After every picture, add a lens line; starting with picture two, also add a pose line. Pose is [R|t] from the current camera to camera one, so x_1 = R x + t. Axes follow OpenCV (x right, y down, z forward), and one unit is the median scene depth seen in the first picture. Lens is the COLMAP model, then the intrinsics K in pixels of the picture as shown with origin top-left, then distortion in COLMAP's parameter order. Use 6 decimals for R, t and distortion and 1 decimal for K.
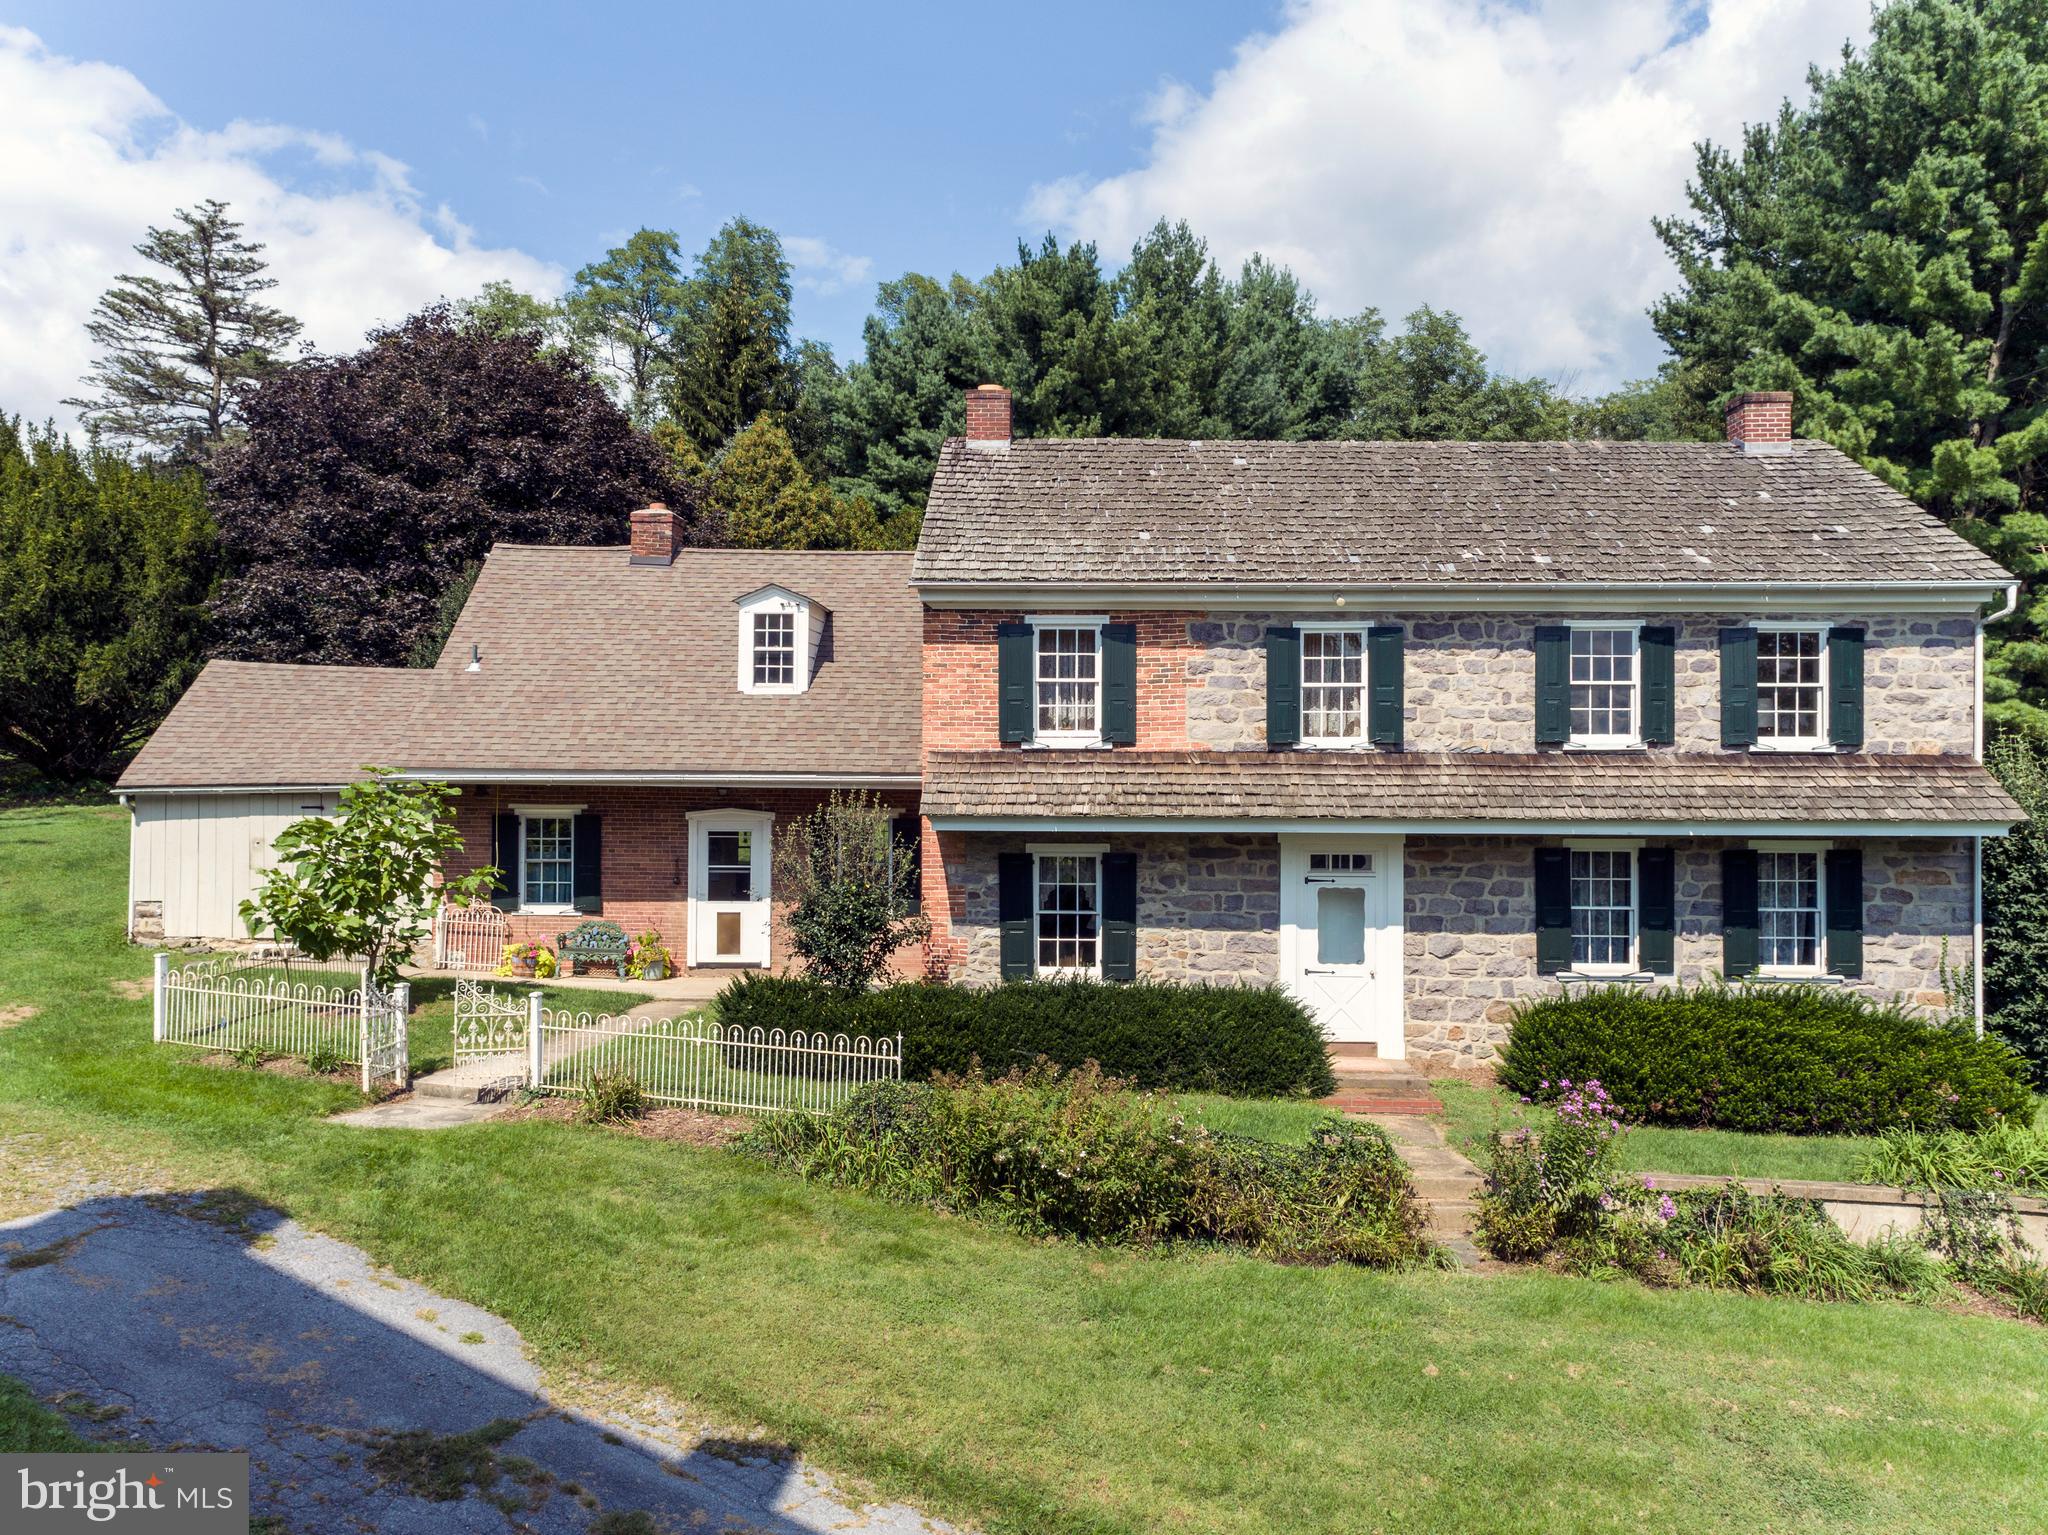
lens RADIAL K [[1546.8, 0, 1014.8], [0, 1546.8, 765.3], [0, 0, 1]] dist [0.024021, 0.011581]
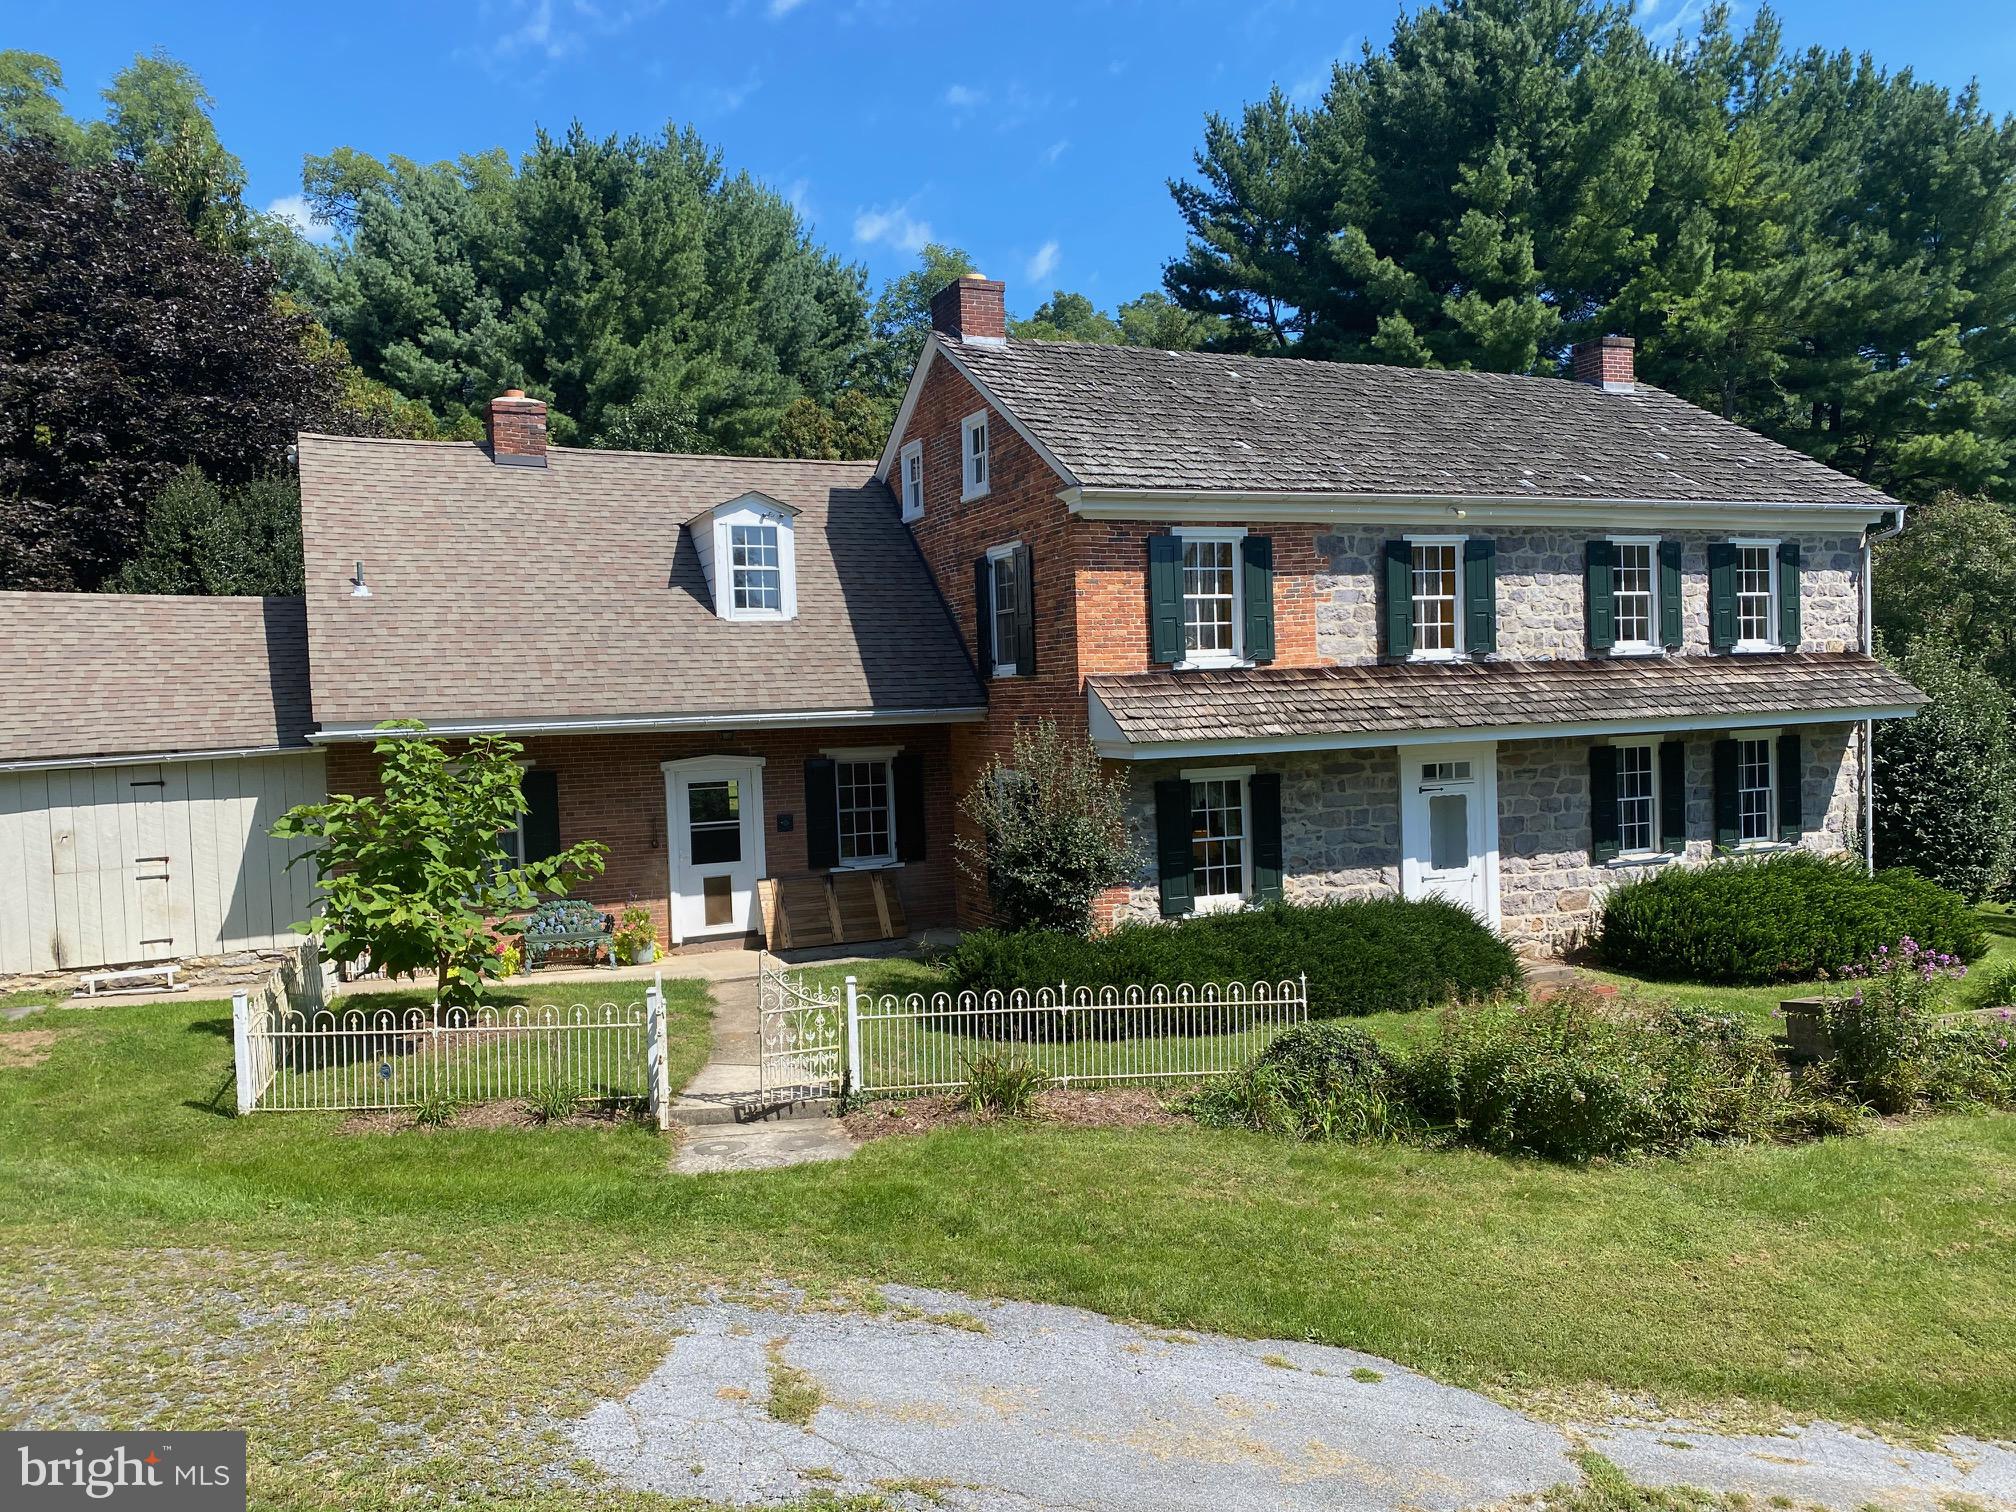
lens RADIAL K [[1535.3, 0, 993.2], [0, 1535.3, 765.7], [0, 0, 1]] dist [0.053732, -0.038688]
pose [[0.901737, -0.054918, 0.428783, -0.501481], [0.038394, 0.998152, 0.047099, -0.000630], [-0.430577, -0.026008, 0.902179, 0.204079]]
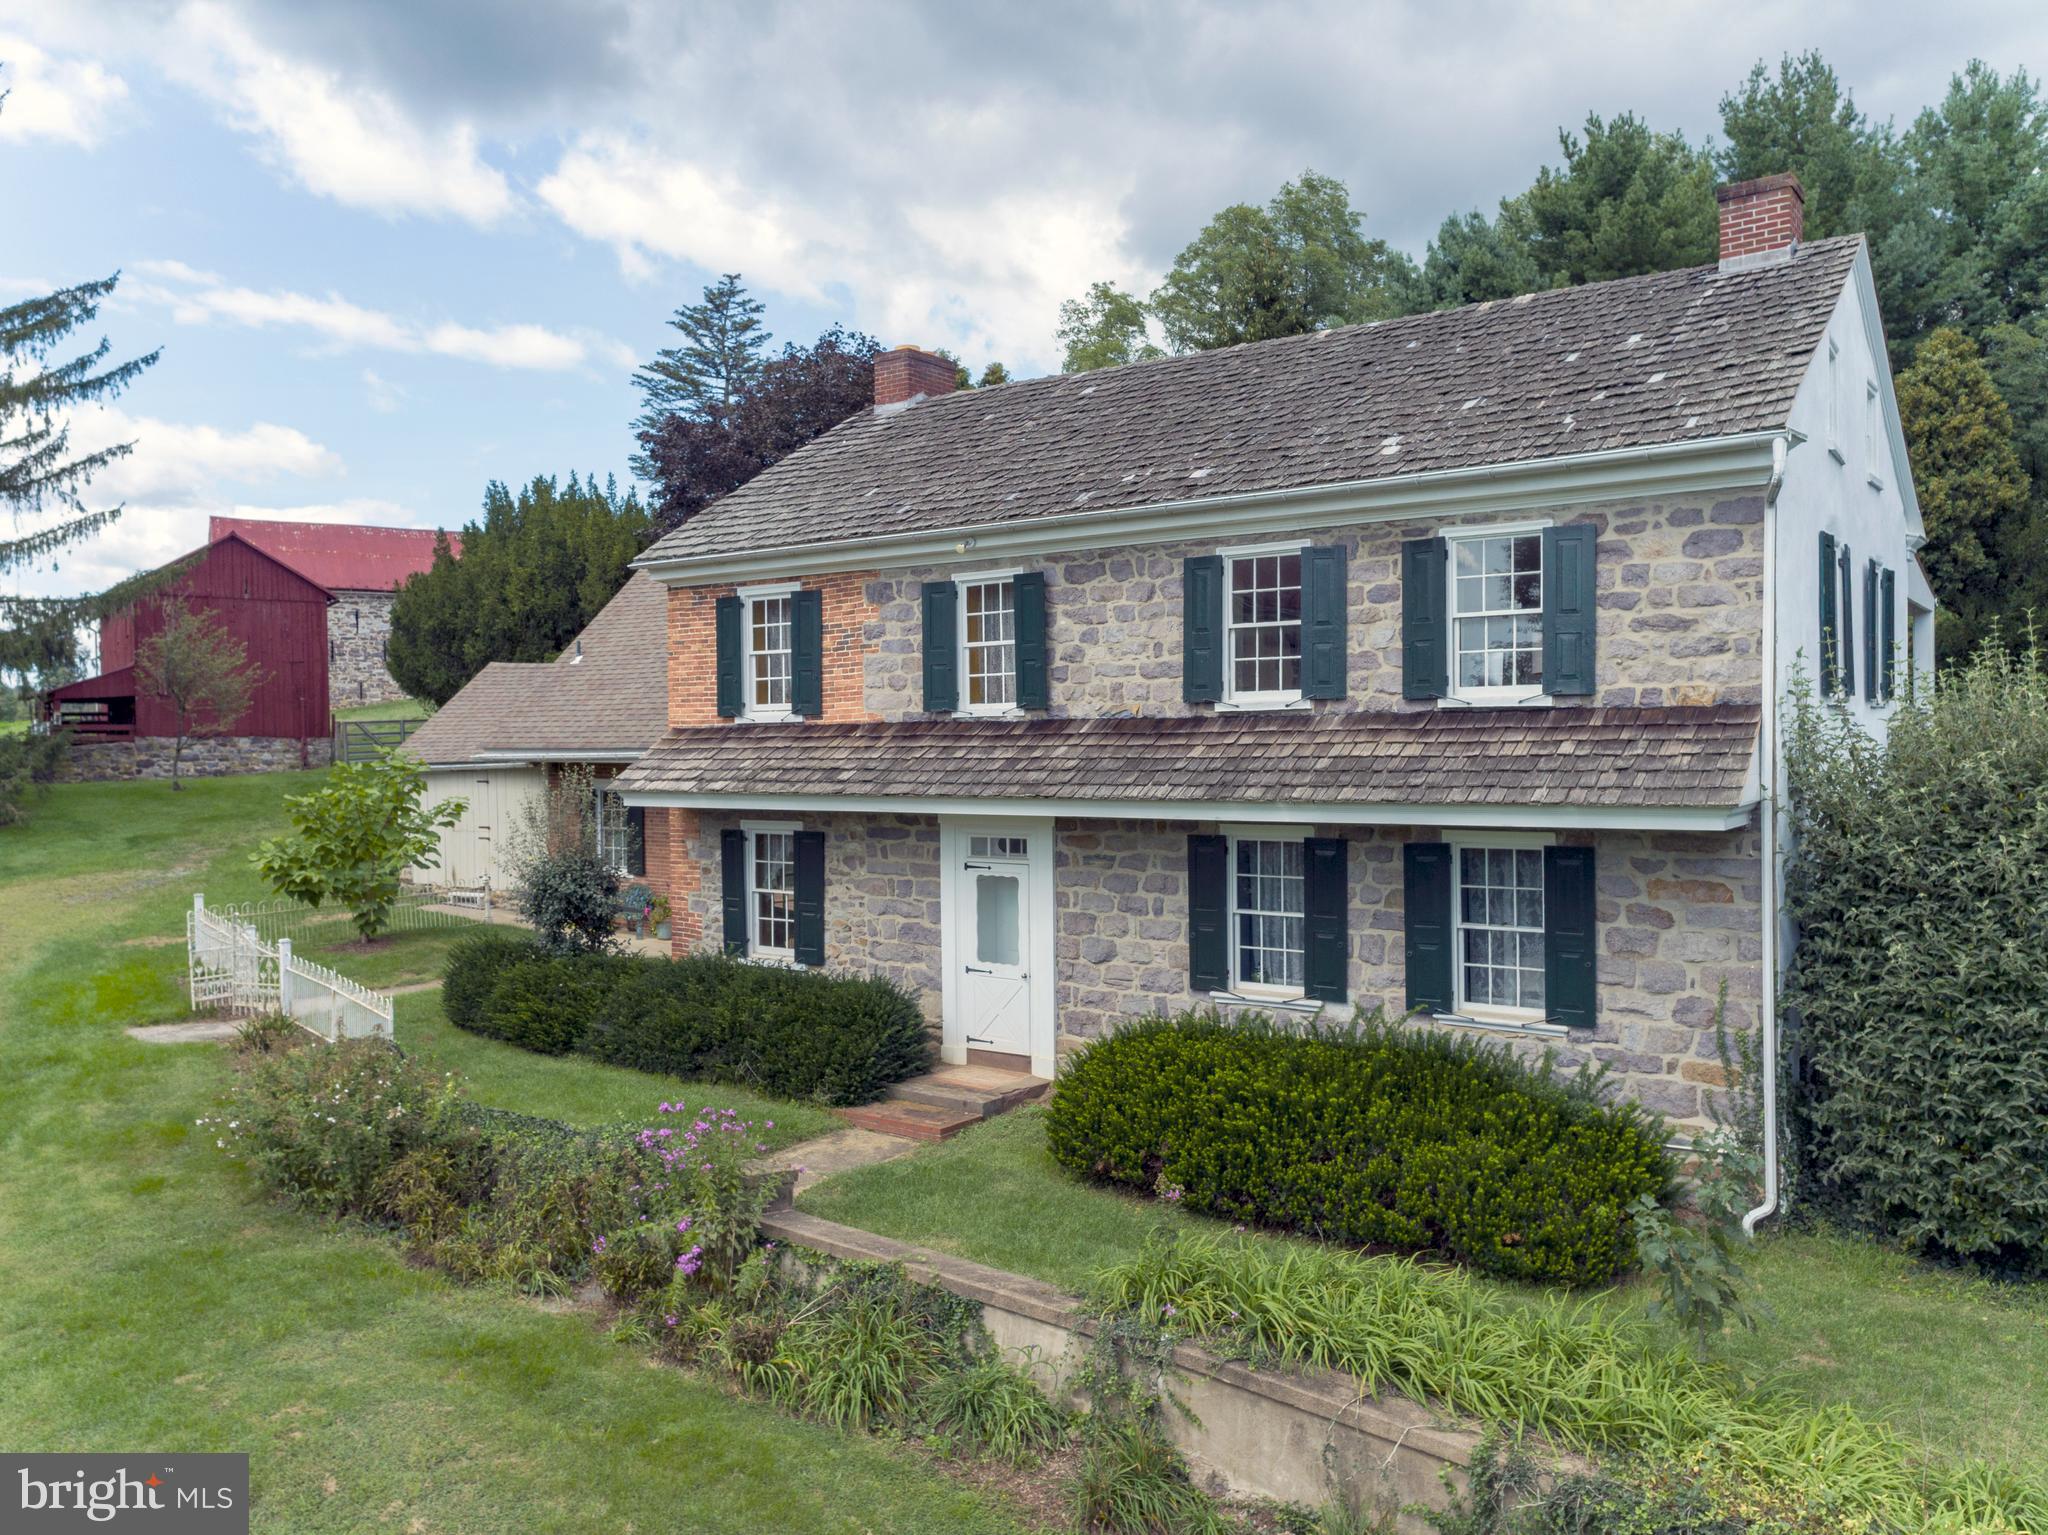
lens RADIAL K [[1546.8, 0, 1022.1], [0, 1546.8, 766.4], [0, 0, 1]] dist [0.024021, 0.011581]
pose [[0.828103, -0.004172, -0.560561, 0.710464], [0.015202, 0.999772, 0.015016, 0.004553], [0.560370, -0.020956, 0.827977, 0.288495]]
